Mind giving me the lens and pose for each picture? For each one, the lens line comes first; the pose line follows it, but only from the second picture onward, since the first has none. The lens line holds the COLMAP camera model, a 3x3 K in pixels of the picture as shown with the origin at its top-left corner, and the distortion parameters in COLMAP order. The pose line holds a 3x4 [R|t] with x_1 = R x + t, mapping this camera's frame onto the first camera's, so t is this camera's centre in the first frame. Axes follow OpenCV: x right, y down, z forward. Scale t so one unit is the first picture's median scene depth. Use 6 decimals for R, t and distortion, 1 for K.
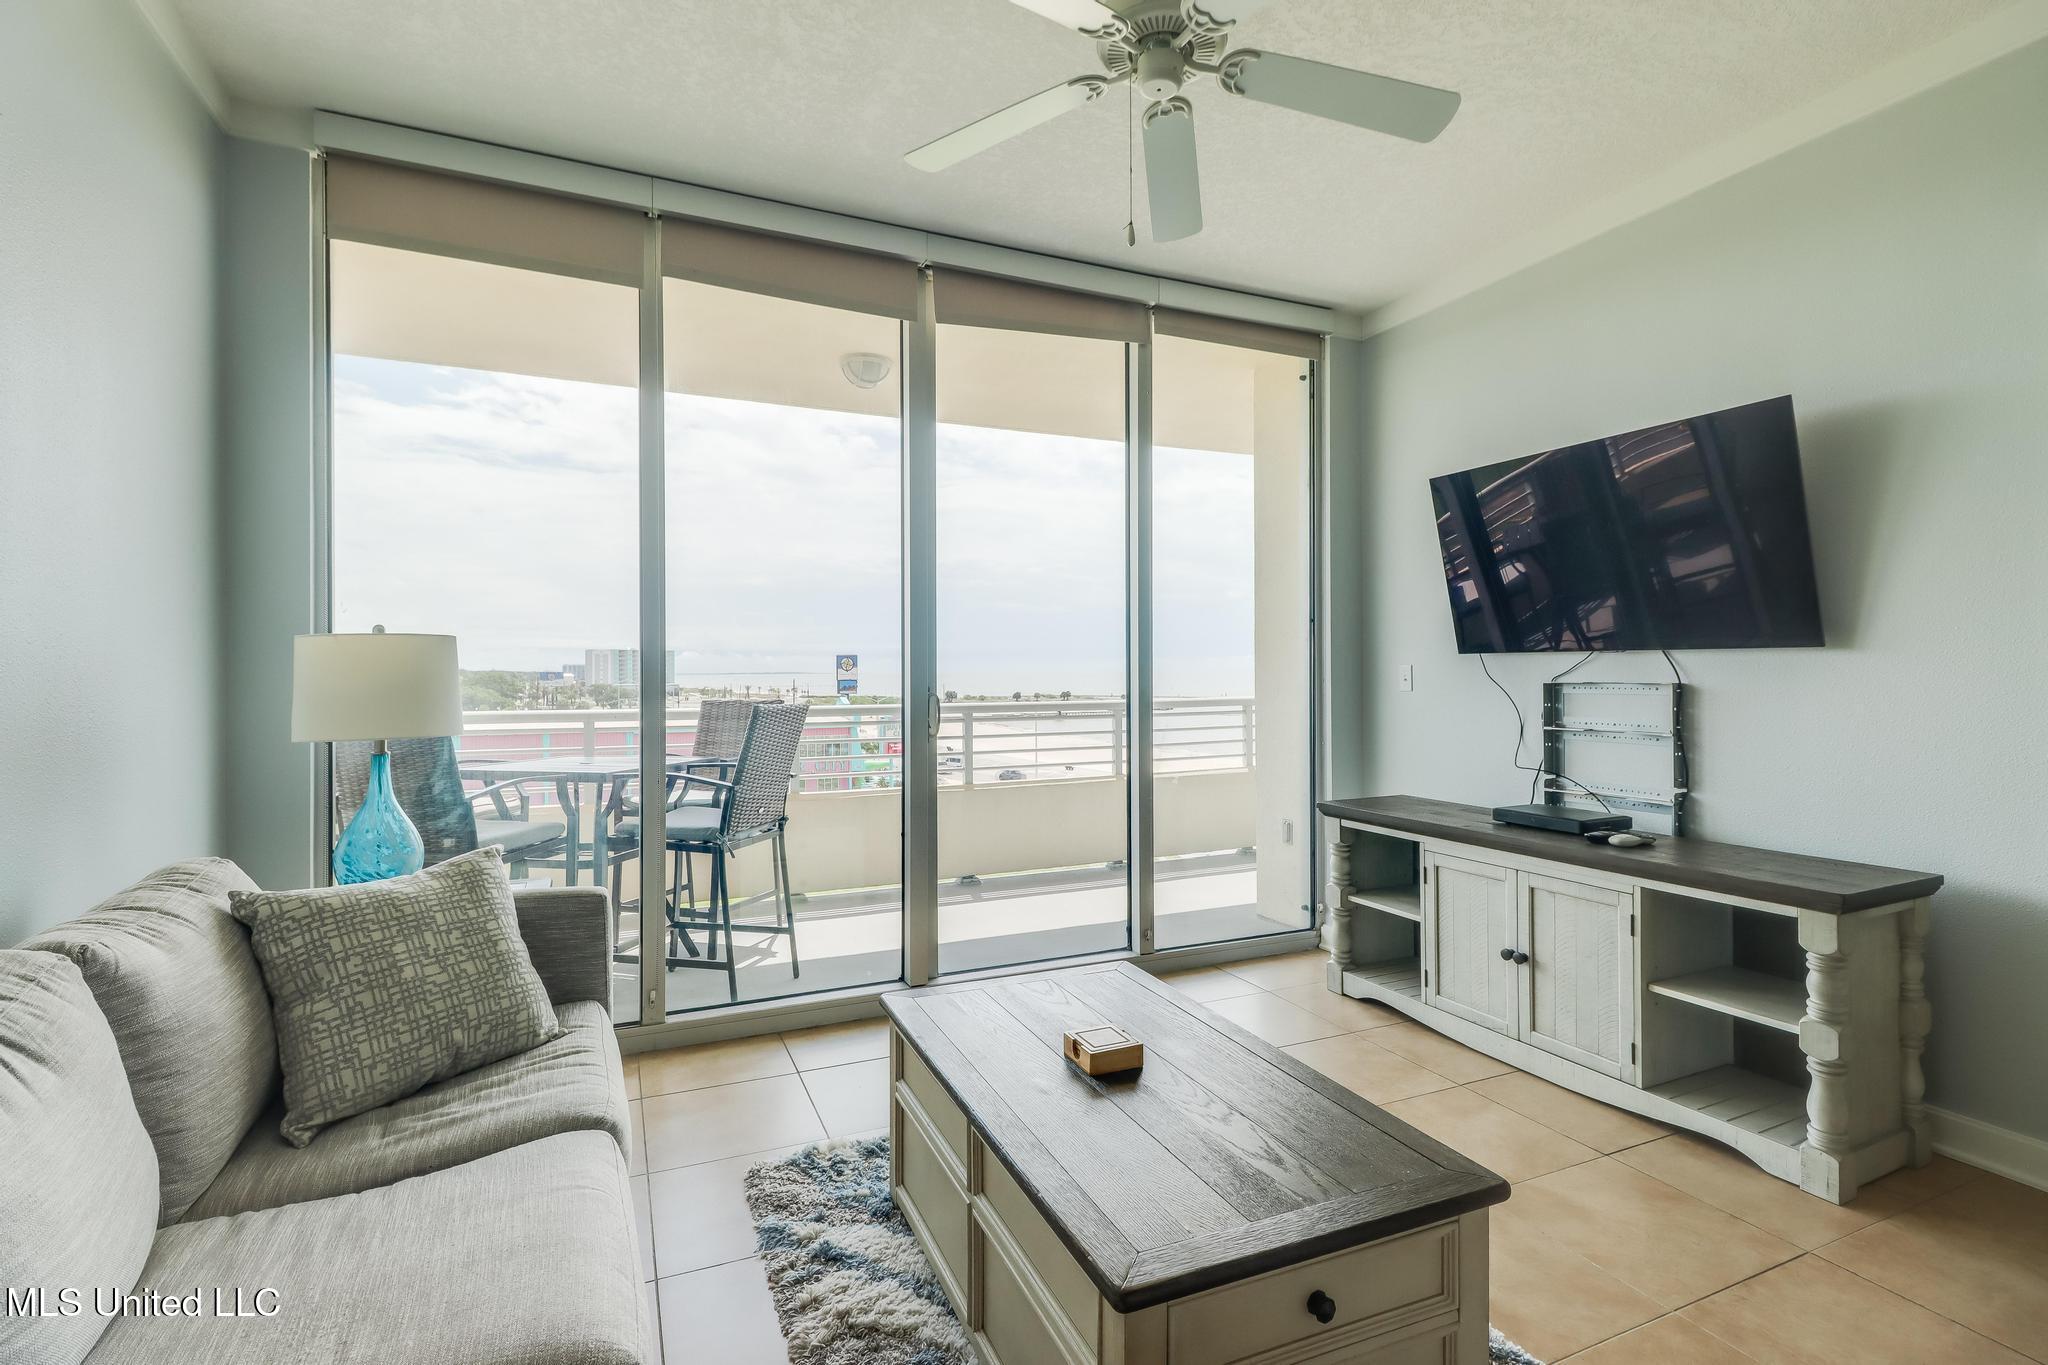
lens RADIAL K [[956.6, 0, 1030.7], [0, 956.6, 672.3], [0, 0, 1]] dist [-0.000068, -0.001284]
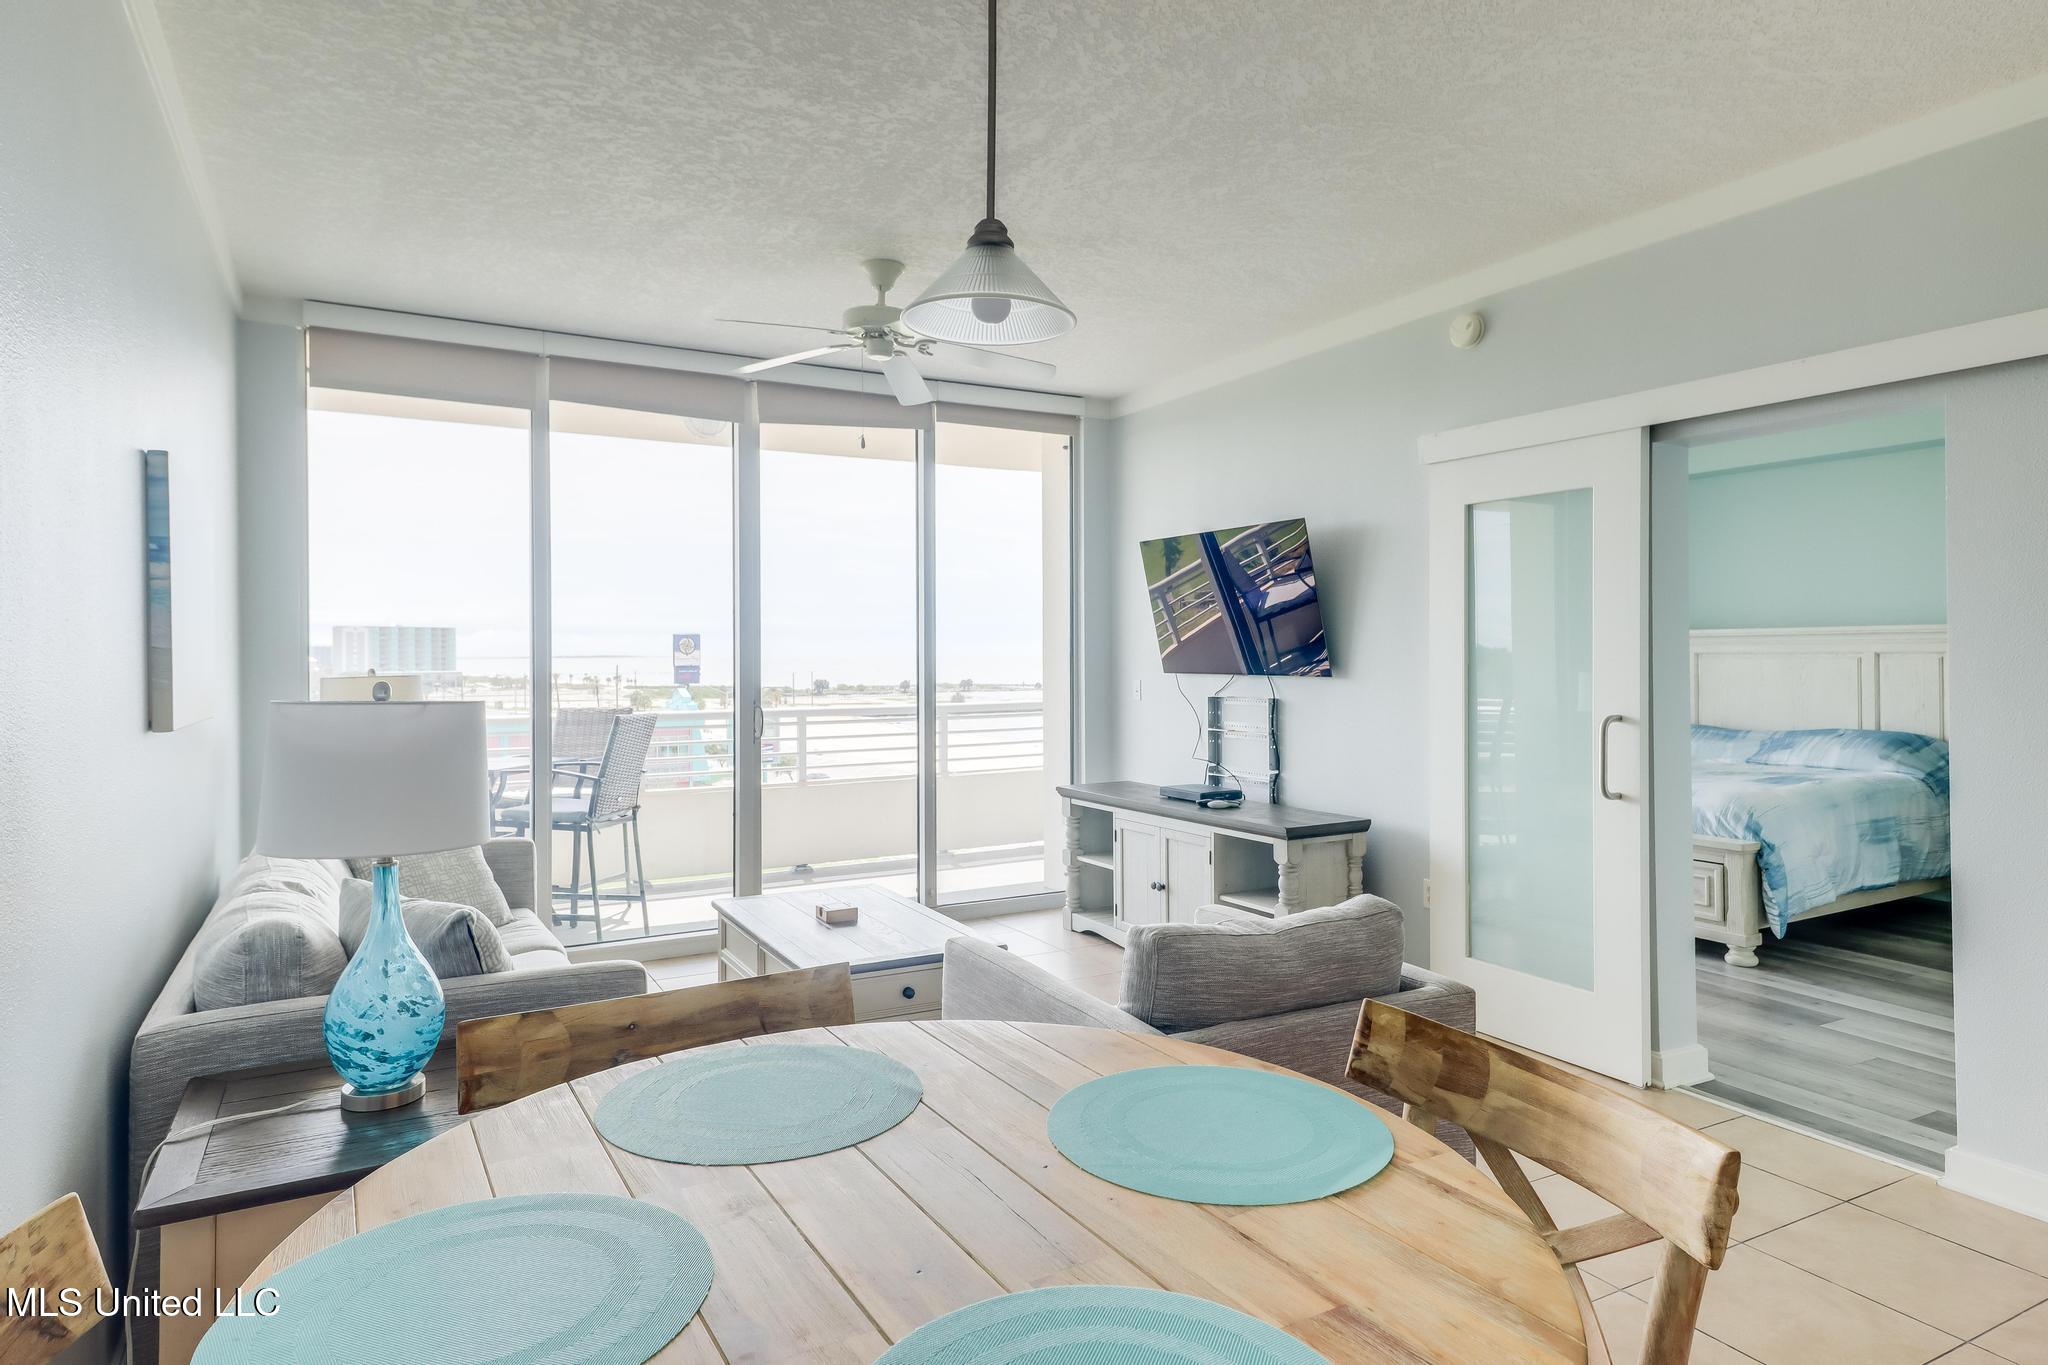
lens RADIAL K [[1183.8, 0, 1043.4], [0, 1183.8, 654.4], [0, 0, 1]] dist [0.011872, 0.002198]
pose [[0.994751, -0.000931, 0.102321, 0.124215], [0.001024, 0.999999, -0.000865, -0.048236], [-0.102320, 0.000965, 0.994751, -0.670014]]
